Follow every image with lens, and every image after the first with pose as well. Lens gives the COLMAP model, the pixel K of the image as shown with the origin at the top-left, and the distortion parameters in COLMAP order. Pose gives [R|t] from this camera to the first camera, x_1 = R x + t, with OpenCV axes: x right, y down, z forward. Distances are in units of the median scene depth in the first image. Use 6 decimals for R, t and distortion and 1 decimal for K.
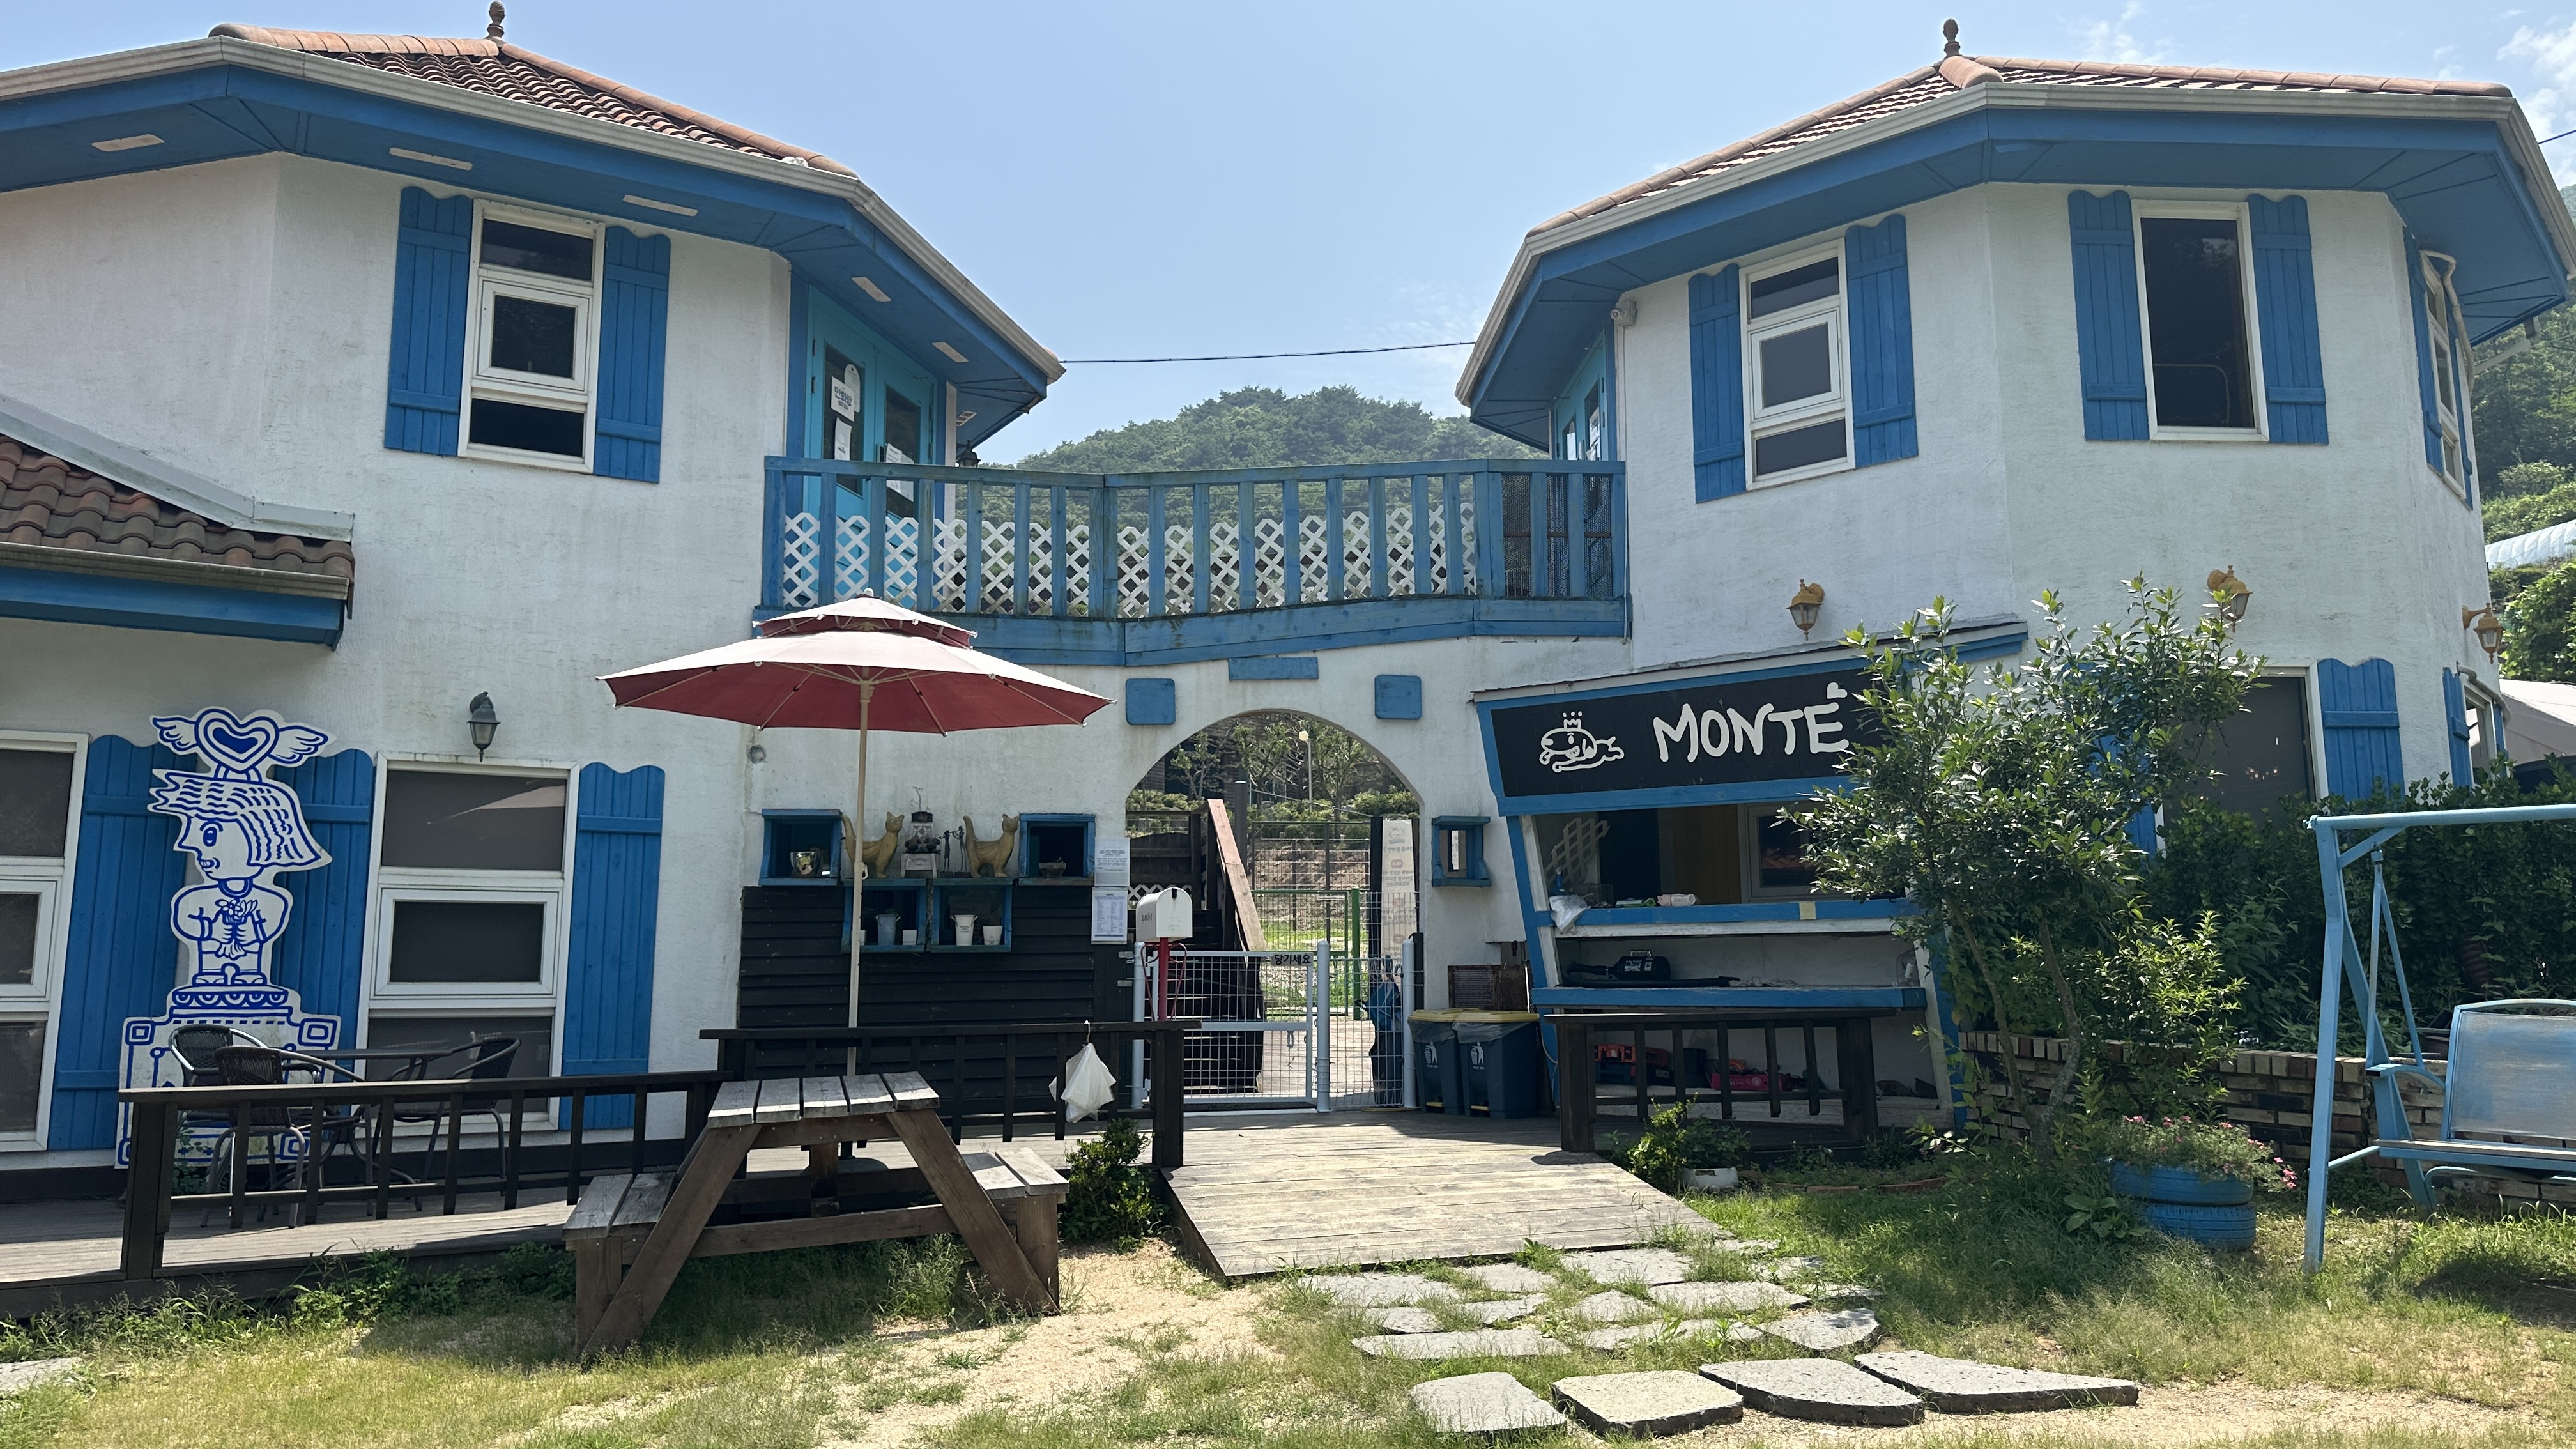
lens RADIAL K [[1844.7, 0, 1251.0], [0, 1844.7, 729.6], [0, 0, 1]] dist [0.114862, -0.215045]
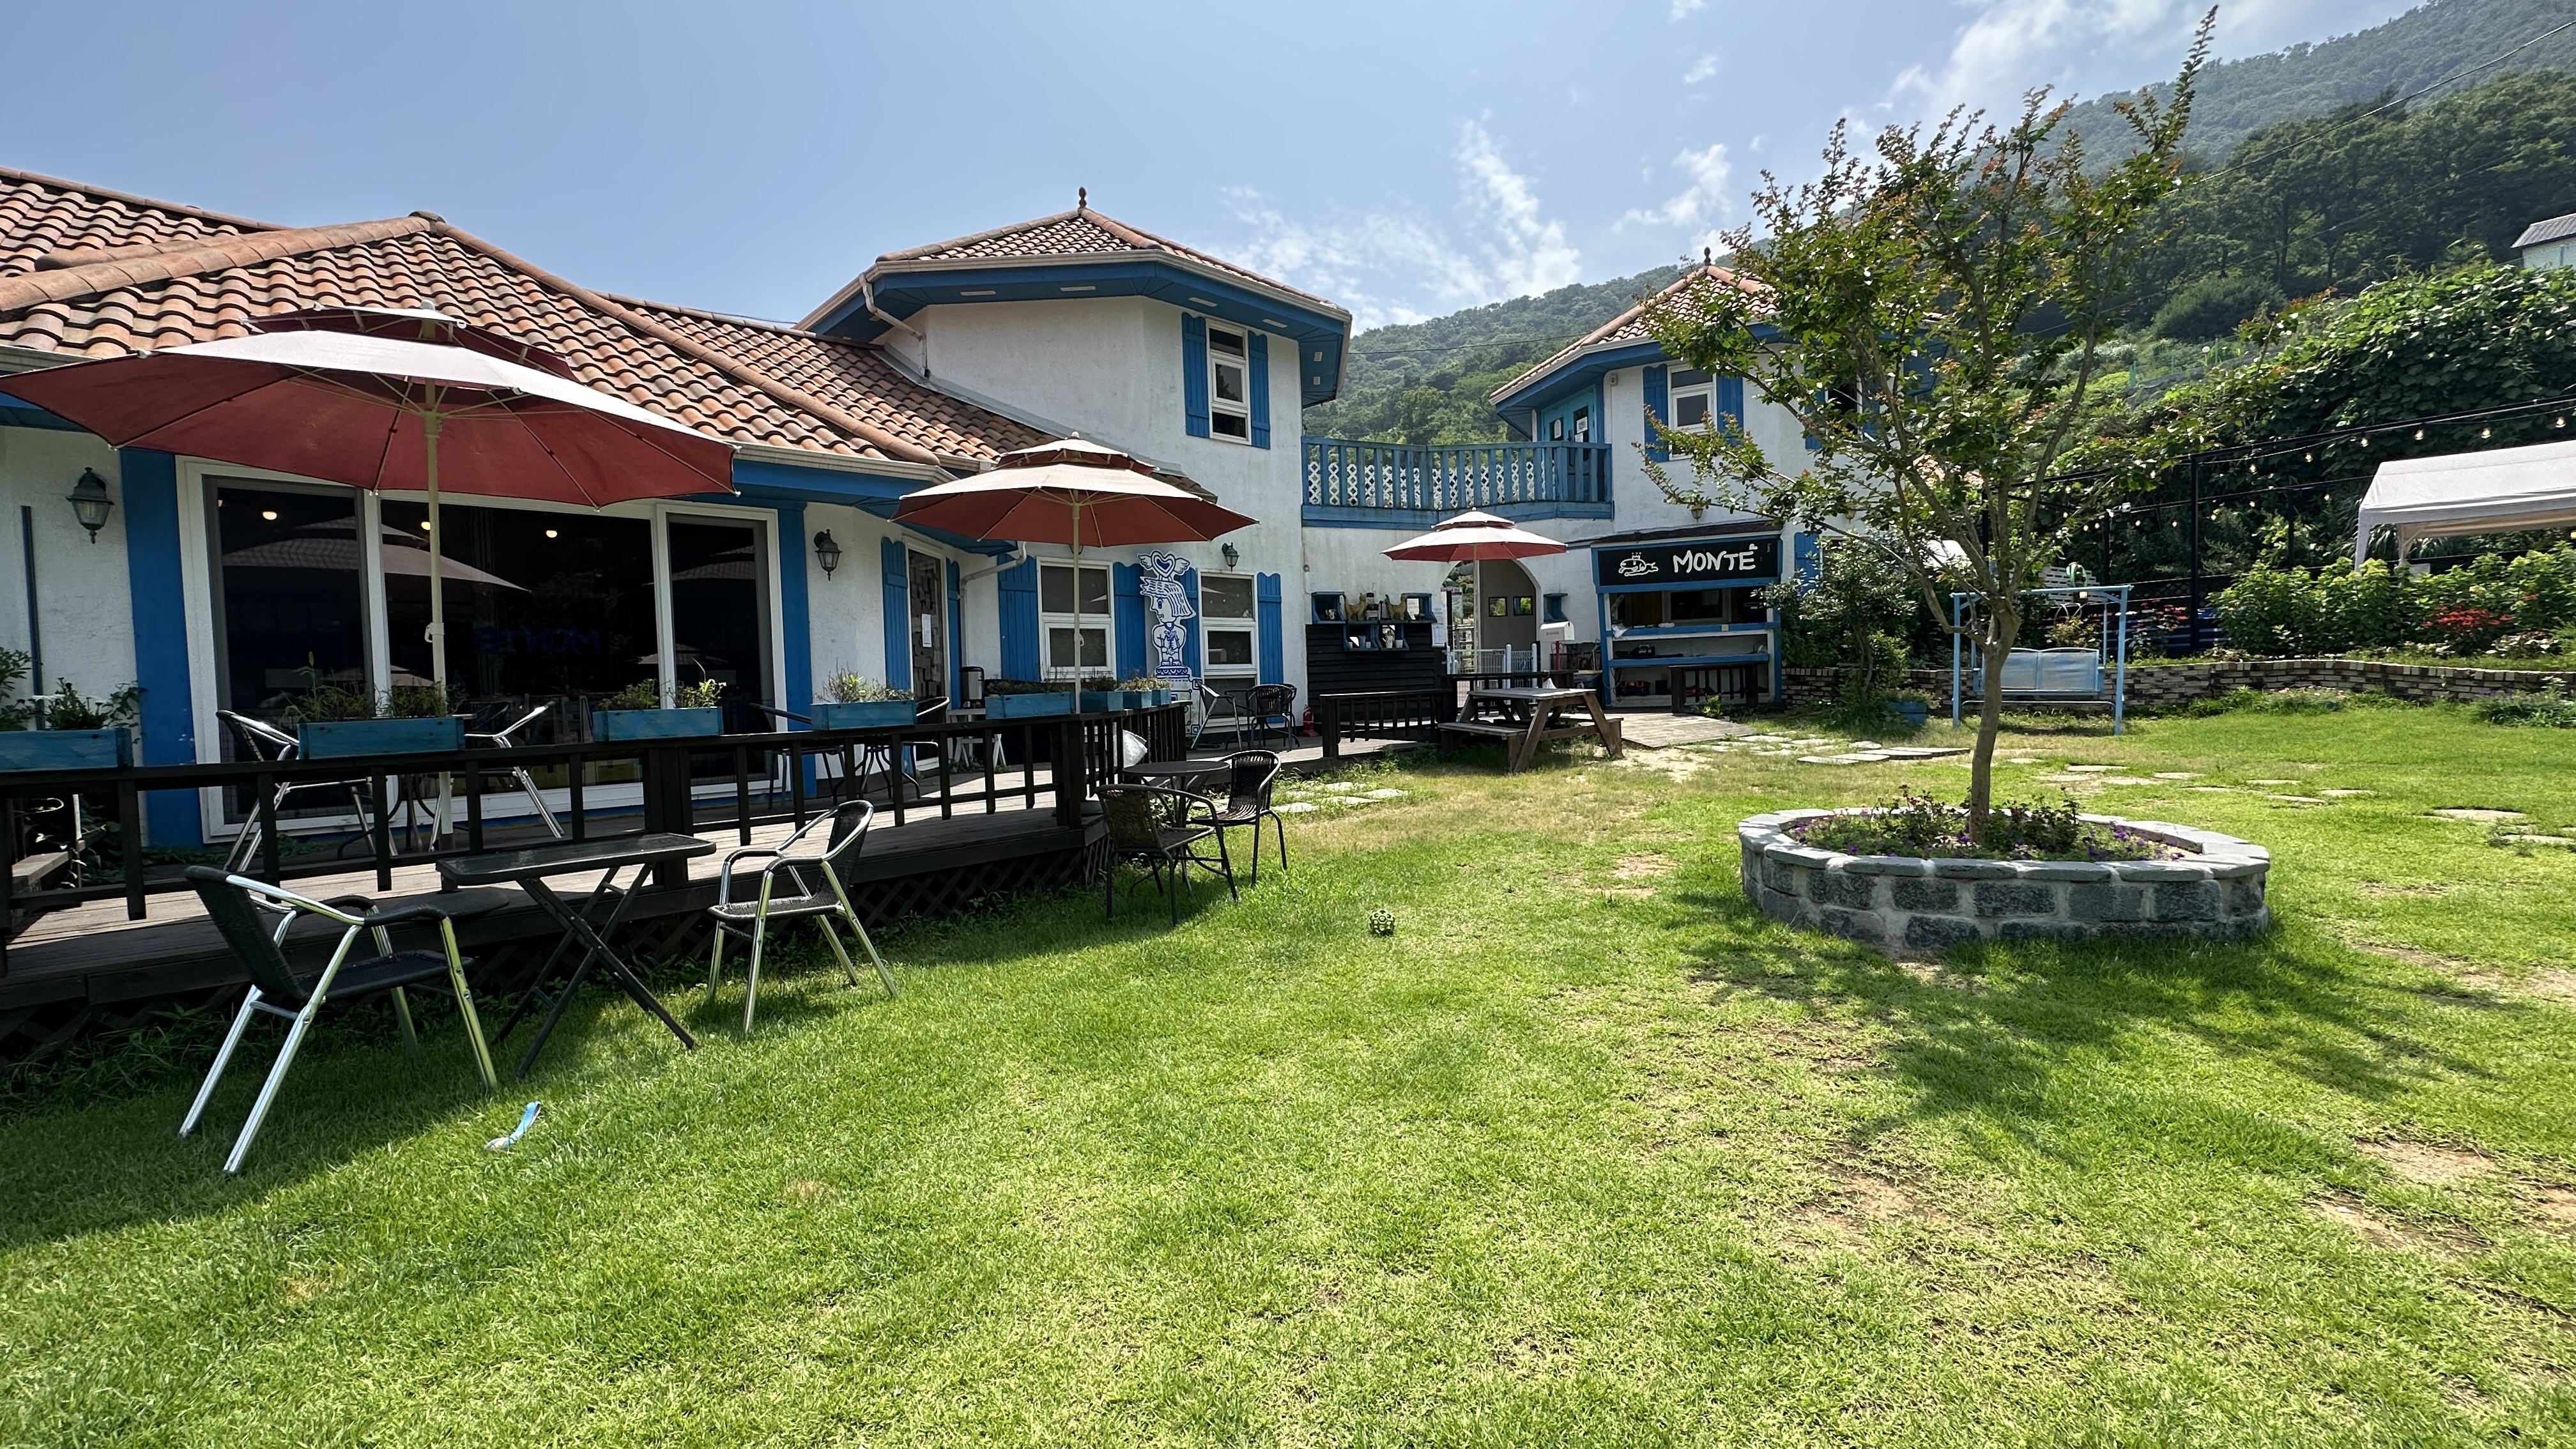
lens RADIAL K [[1063.6, 0, 1288.0], [0, 1063.6, 724.5], [0, 0, 1]] dist [0.018345, -0.000017]
pose [[0.969422, -0.033889, 0.243049, -0.638981], [-0.008728, 0.985030, 0.172161, -0.024328], [-0.245245, -0.169018, 0.954614, -0.323898]]
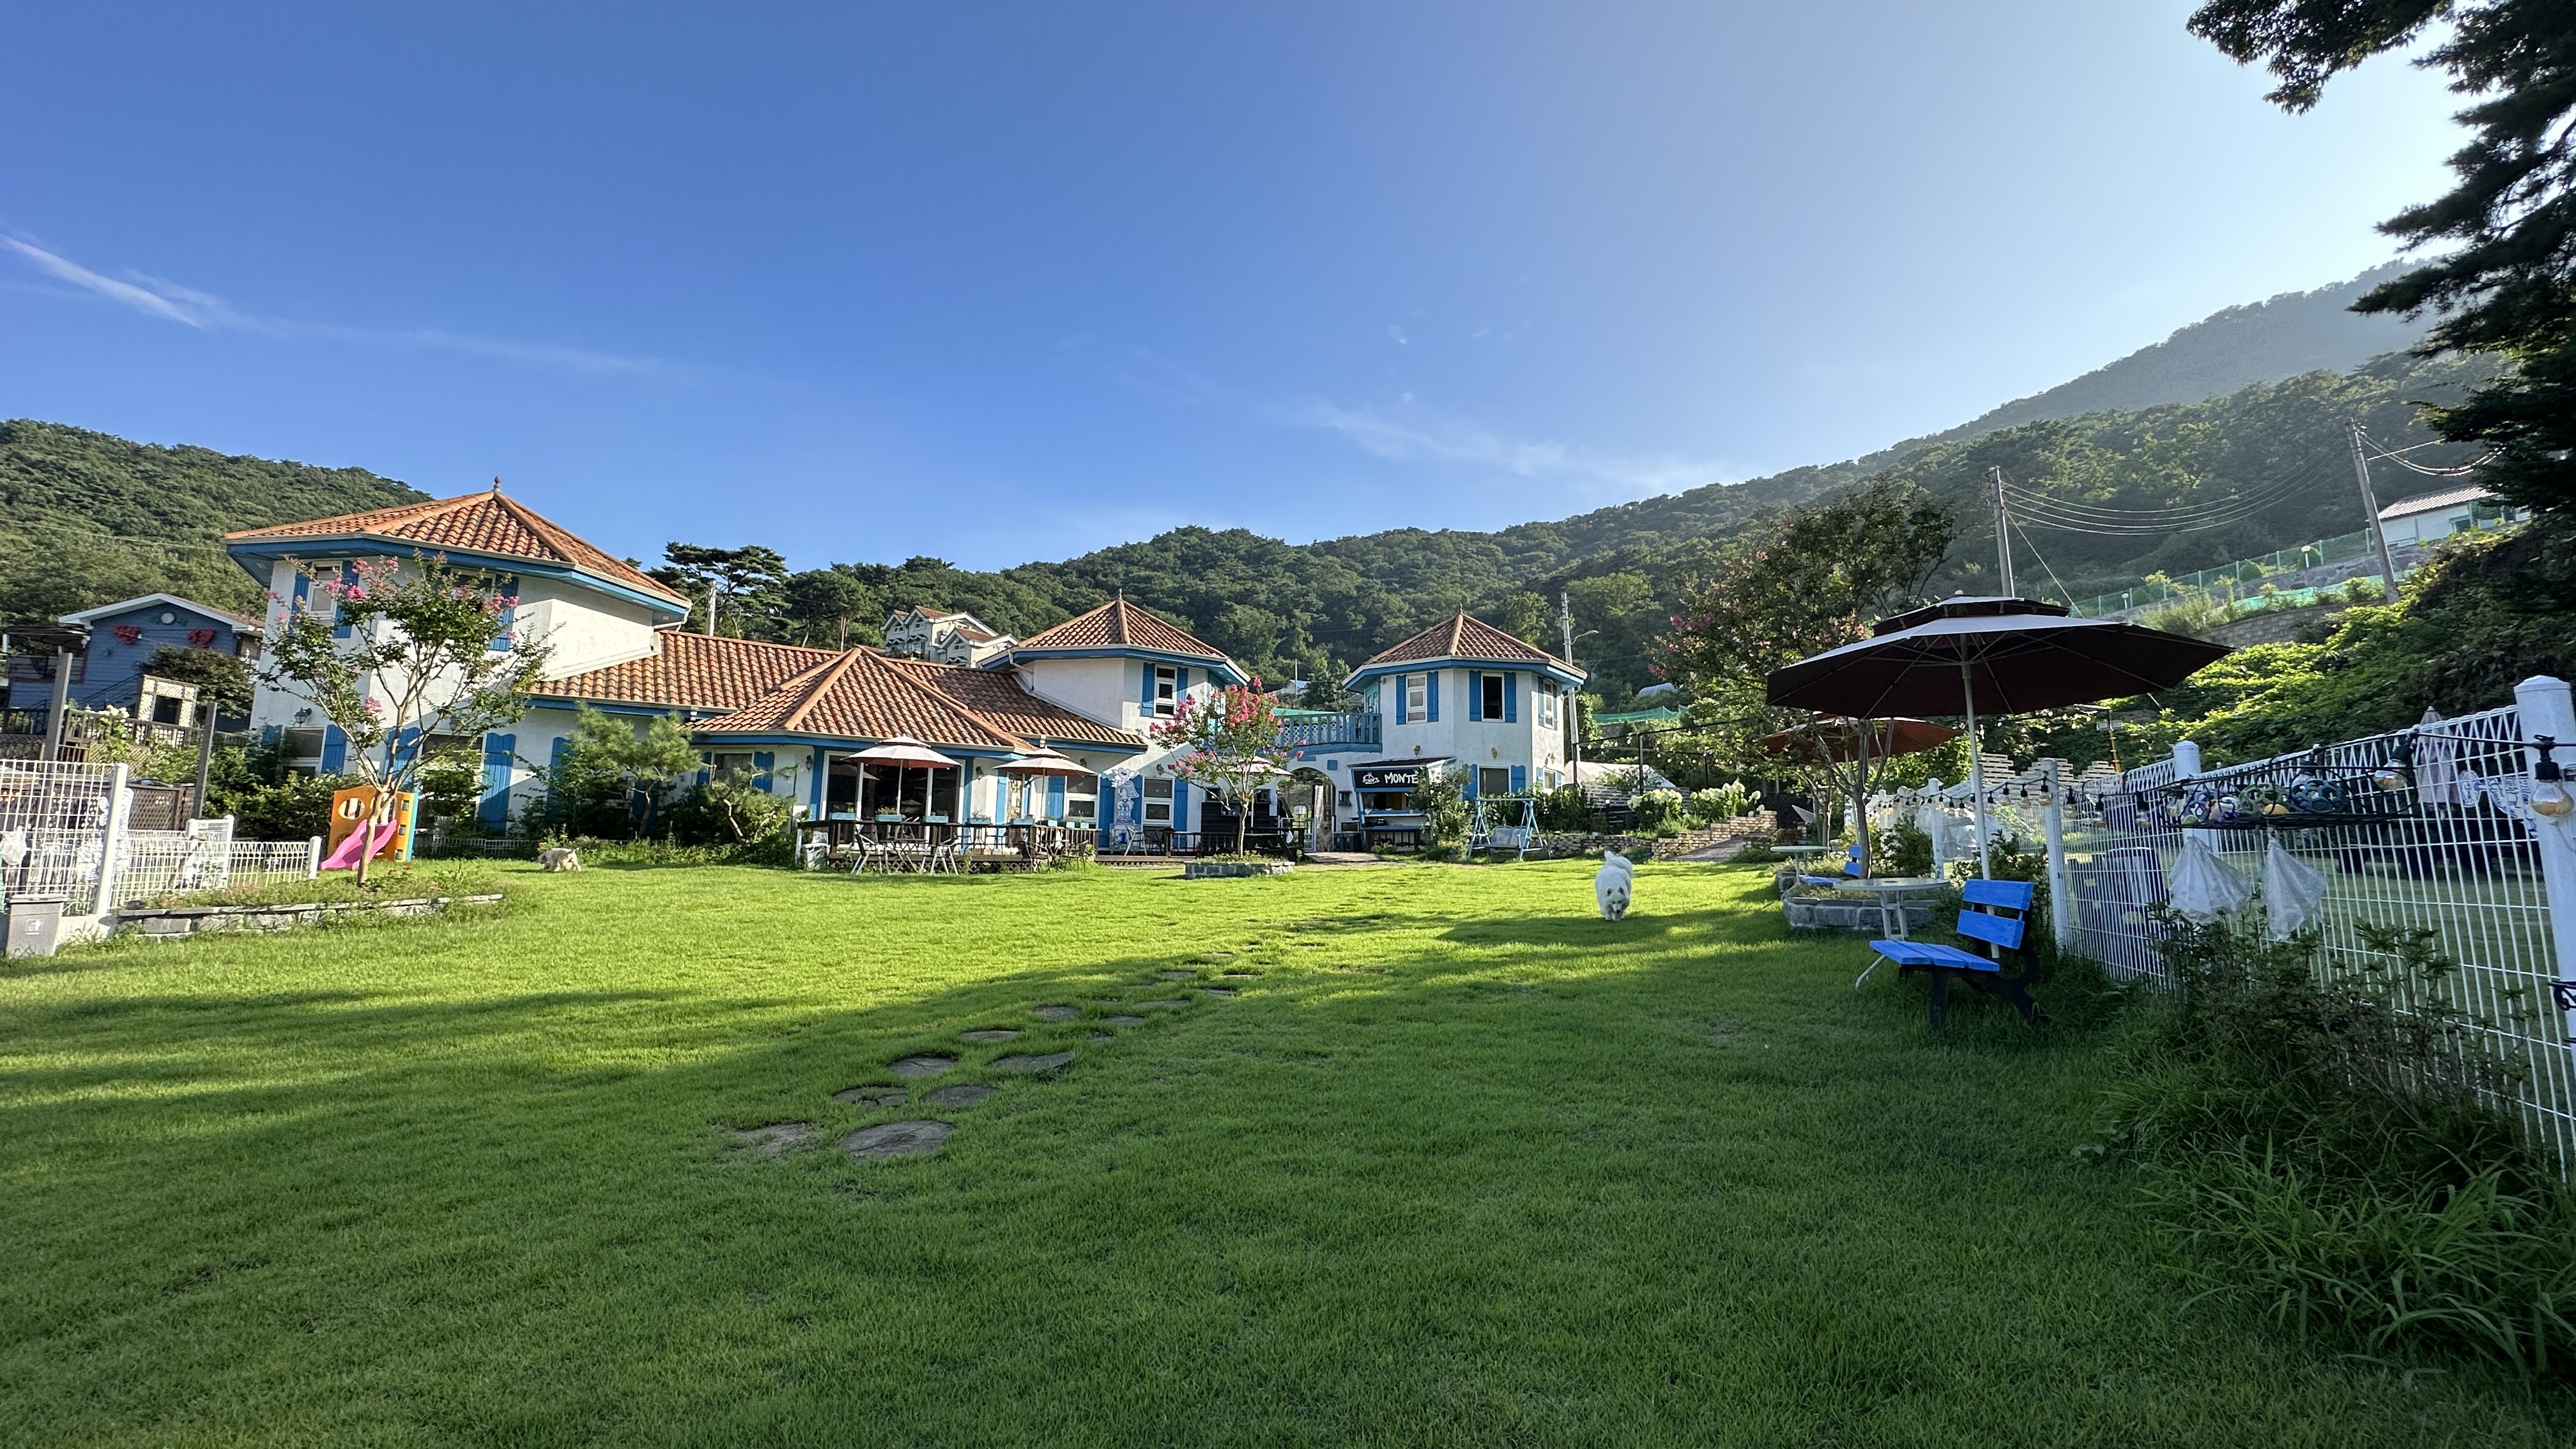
lens RADIAL K [[1063.6, 0, 1288.0], [0, 1063.6, 724.5], [0, 0, 1]] dist [0.018345, -0.000017]
pose [[0.993912, 0.031022, 0.105720, -0.354370], [-0.032521, 0.999393, 0.012479, -0.165644], [-0.105268, -0.015841, 0.994318, -1.839404]]
